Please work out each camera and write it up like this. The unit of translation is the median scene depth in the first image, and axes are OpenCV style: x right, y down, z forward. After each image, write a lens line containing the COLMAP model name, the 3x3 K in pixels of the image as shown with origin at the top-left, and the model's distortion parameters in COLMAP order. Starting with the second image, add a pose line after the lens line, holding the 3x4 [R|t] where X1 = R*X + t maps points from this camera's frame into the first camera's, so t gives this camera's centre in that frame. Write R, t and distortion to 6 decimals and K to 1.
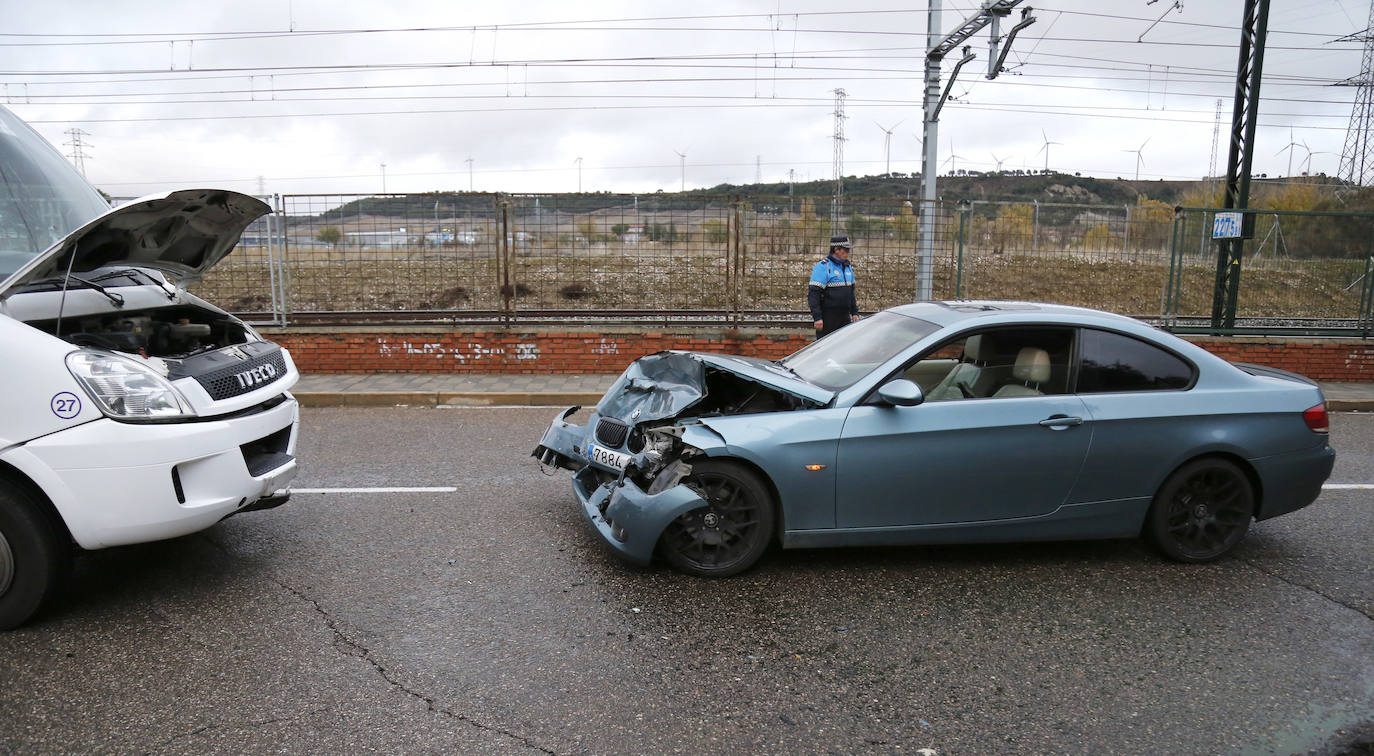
lens RADIAL K [[916.6, 0, 682.1], [0, 916.6, 466.4], [0, 0, 1]] dist [-0.129436, 0.070721]
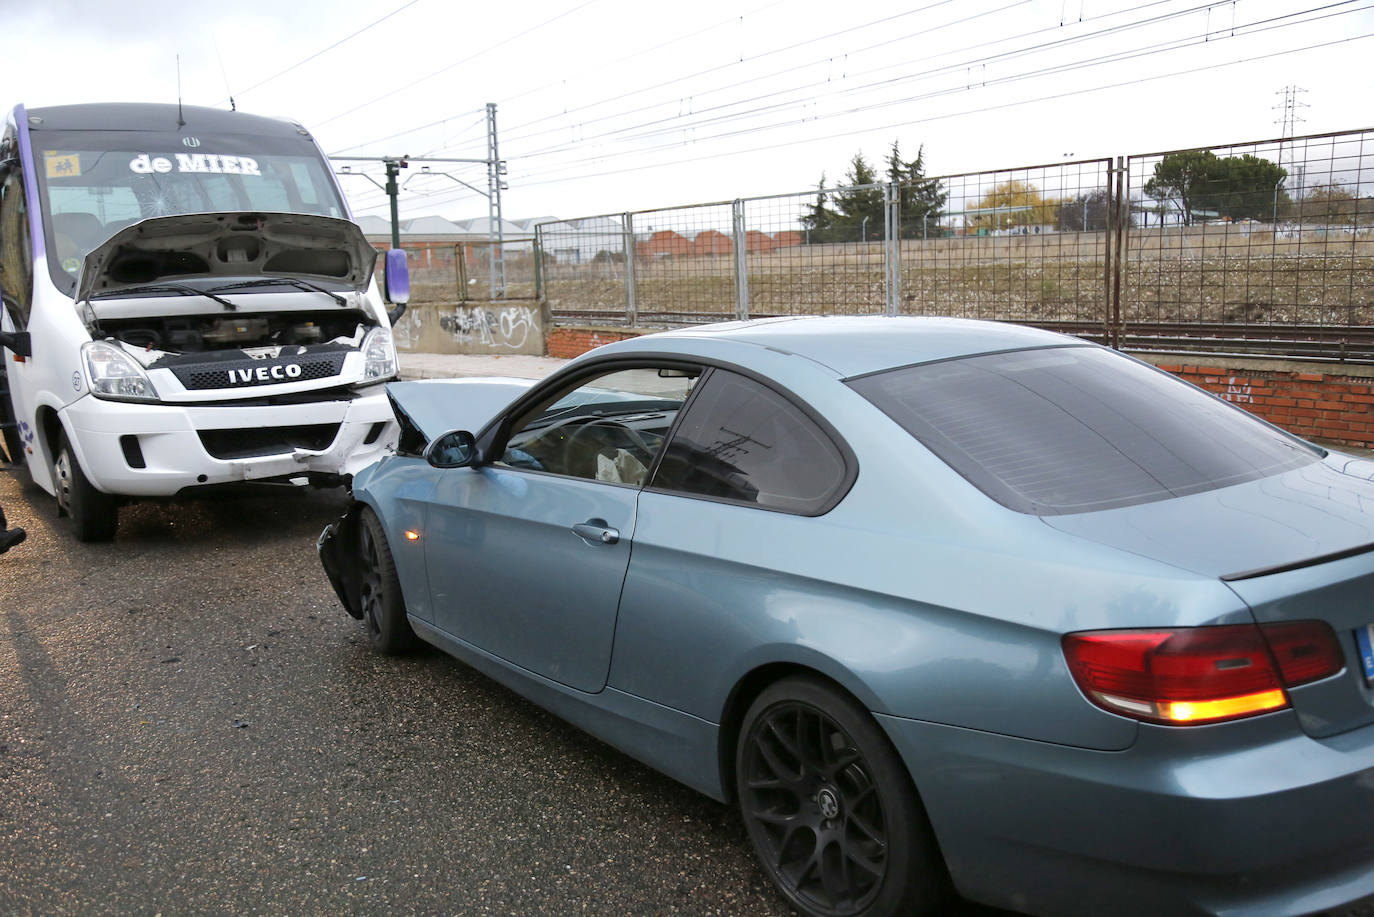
lens RADIAL K [[1219.1, 0, 687.0], [0, 1219.1, 458.5], [0, 0, 1]] dist [0.001464, 0.007384]
pose [[0.501347, 0.109114, -0.858339, 1.096937], [-0.161268, 0.986417, 0.031201, -0.127054], [0.850085, 0.122781, 0.512134, 0.659993]]
